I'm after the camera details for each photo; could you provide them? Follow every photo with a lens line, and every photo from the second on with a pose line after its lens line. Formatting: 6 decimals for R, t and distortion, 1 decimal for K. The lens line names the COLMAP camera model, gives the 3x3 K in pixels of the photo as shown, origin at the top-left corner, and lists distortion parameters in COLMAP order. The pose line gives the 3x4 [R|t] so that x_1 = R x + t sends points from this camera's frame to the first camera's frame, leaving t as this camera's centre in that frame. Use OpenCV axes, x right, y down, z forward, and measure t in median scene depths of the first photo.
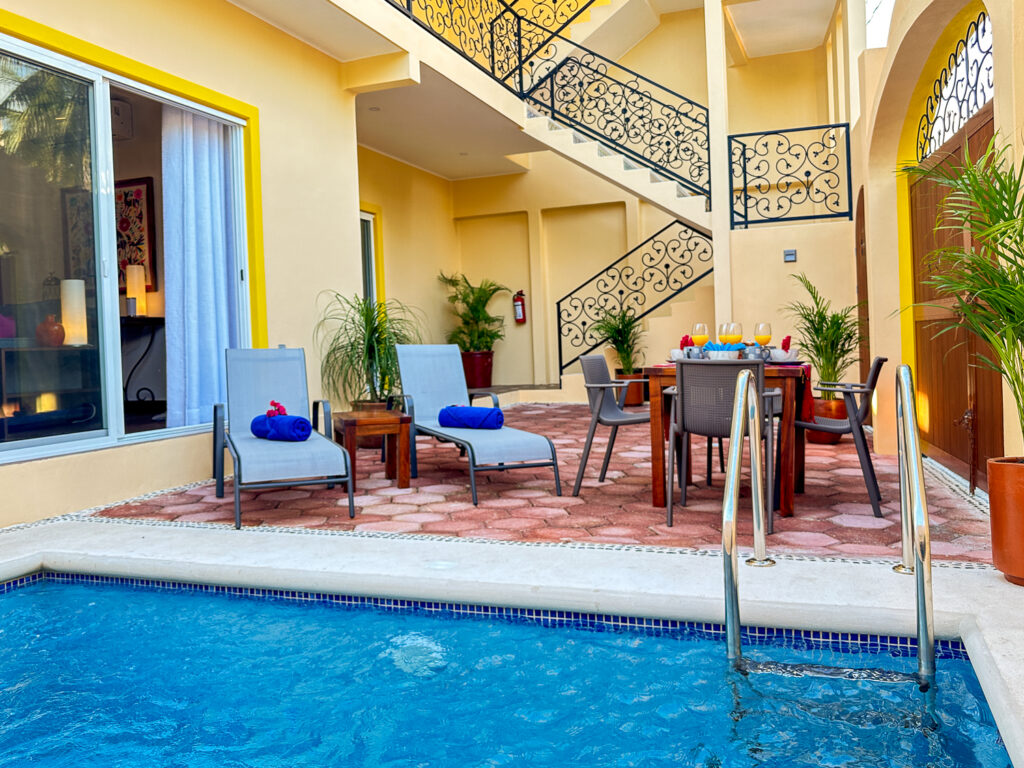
lens RADIAL K [[768.4, 0, 588.3], [0, 768.4, 379.2], [0, 0, 1]] dist [-0.001133, -0.001031]
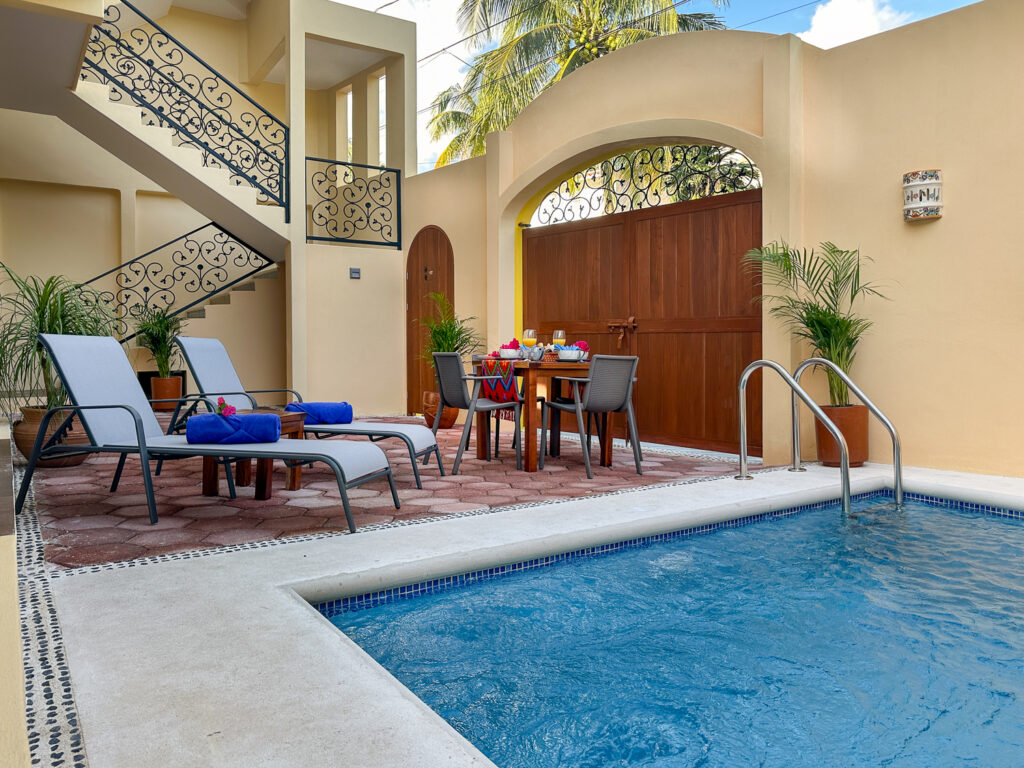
lens RADIAL K [[758.8, 0, 463.8], [0, 758.8, 382.8], [0, 0, 1]] dist [-0.005108, -0.002581]
pose [[0.636395, -0.009006, 0.771310, -0.464230], [0.014532, 0.999894, -0.000314, 0.006619], [-0.771226, 0.011408, 0.636459, 0.133945]]
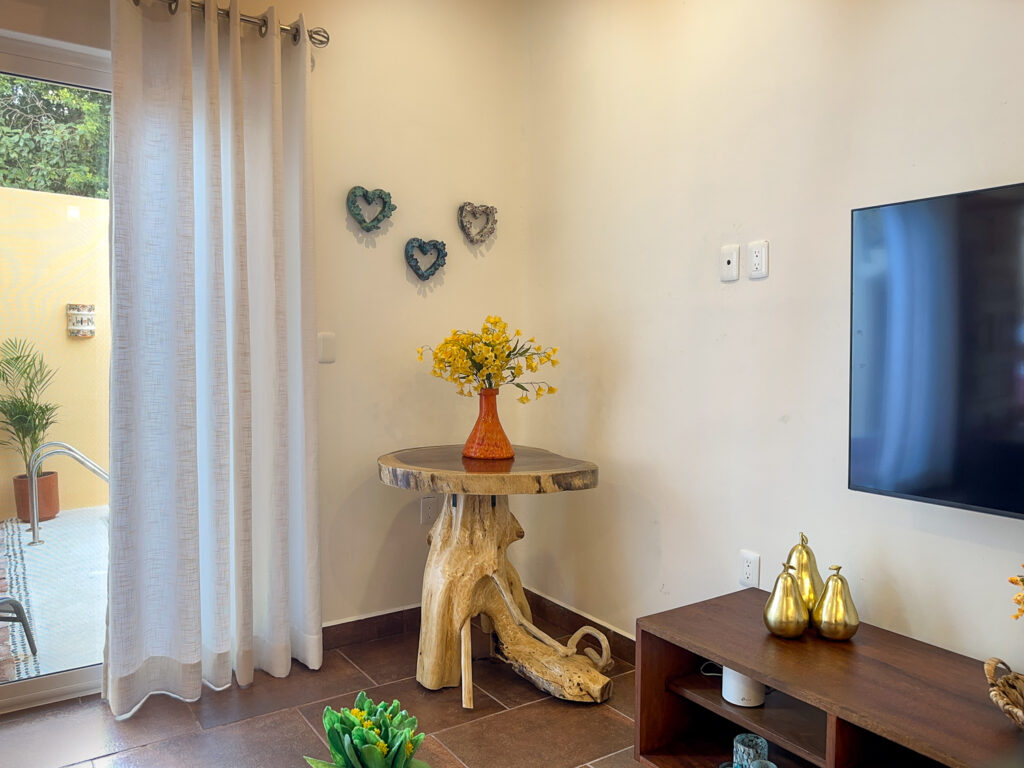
lens RADIAL K [[788.3, 0, 512.0], [0, 788.3, 384.0], [0, 0, 1]] dist [-0.001626, -0.002955]
pose [[-0.781990, -0.009370, 0.623221, -0.695482], [0.046766, 0.996186, 0.073658, -0.089828], [-0.621534, 0.086746, -0.778569, 0.568113]]
